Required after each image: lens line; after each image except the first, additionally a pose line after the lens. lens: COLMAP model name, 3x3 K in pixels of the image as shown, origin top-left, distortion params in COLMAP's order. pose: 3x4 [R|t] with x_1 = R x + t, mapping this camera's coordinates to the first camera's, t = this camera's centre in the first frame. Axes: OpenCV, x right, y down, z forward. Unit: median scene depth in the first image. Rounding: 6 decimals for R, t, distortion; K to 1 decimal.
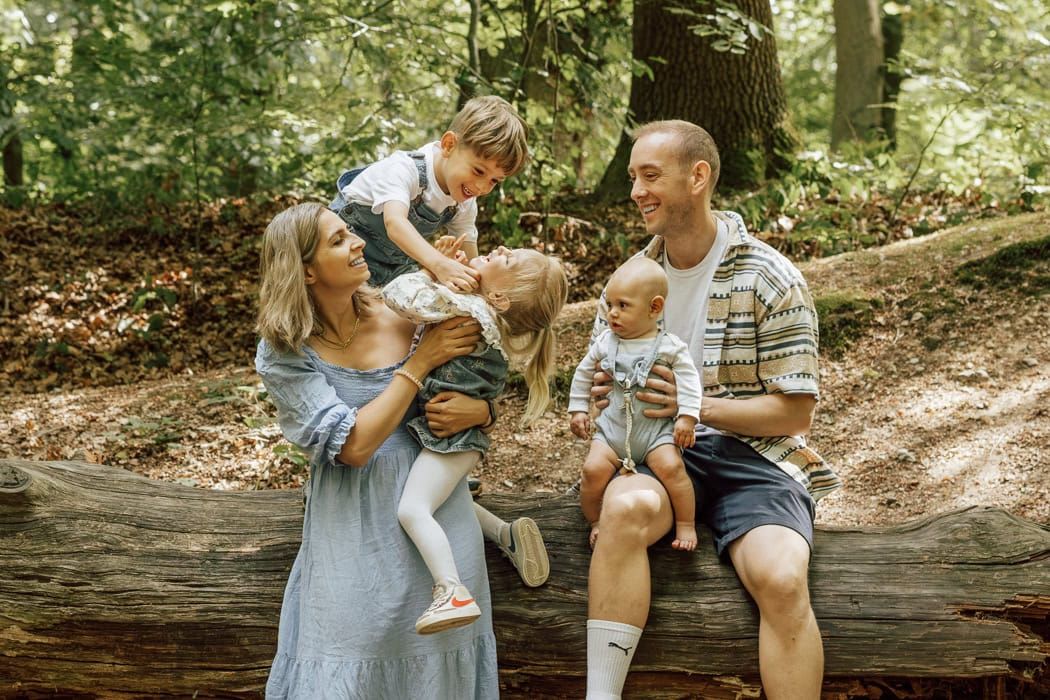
lens RADIAL K [[2174.4, 0, 525.0], [0, 2174.4, 350.0], [0, 0, 1]] dist [-0.004760, 0.238522]
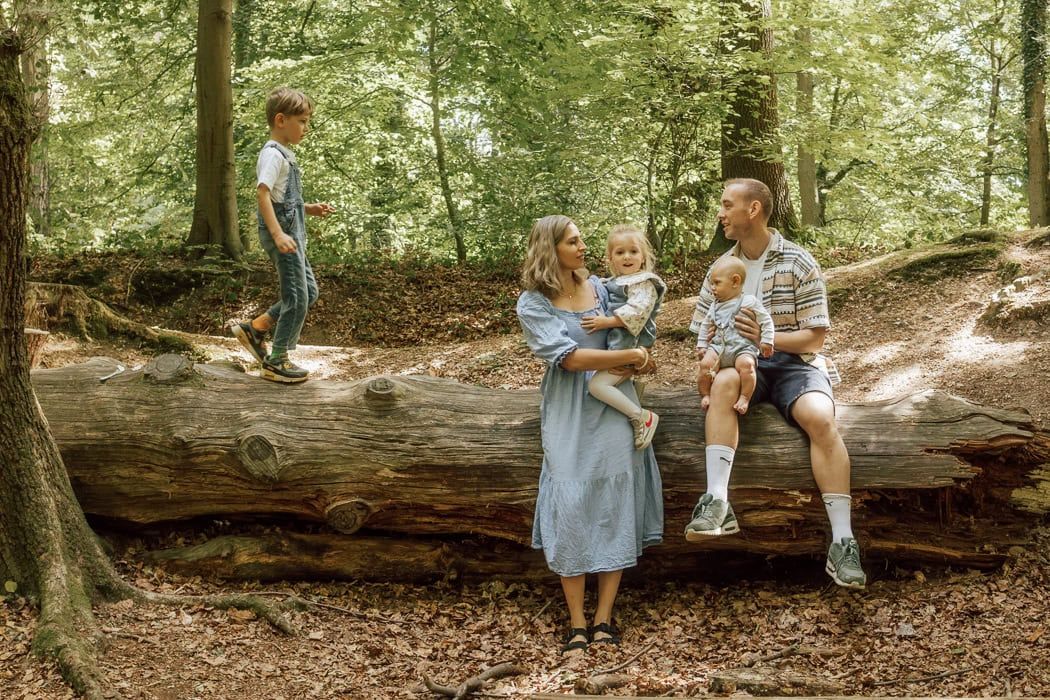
lens RADIAL K [[2174.4, 0, 525.0], [0, 2174.4, 350.0], [0, 0, 1]] dist [-0.004760, 0.238522]
pose [[0.997988, -0.022295, -0.059354, -0.014222], [0.025185, 0.998510, 0.048403, -0.052883], [0.058187, -0.049800, 0.997063, -0.760908]]
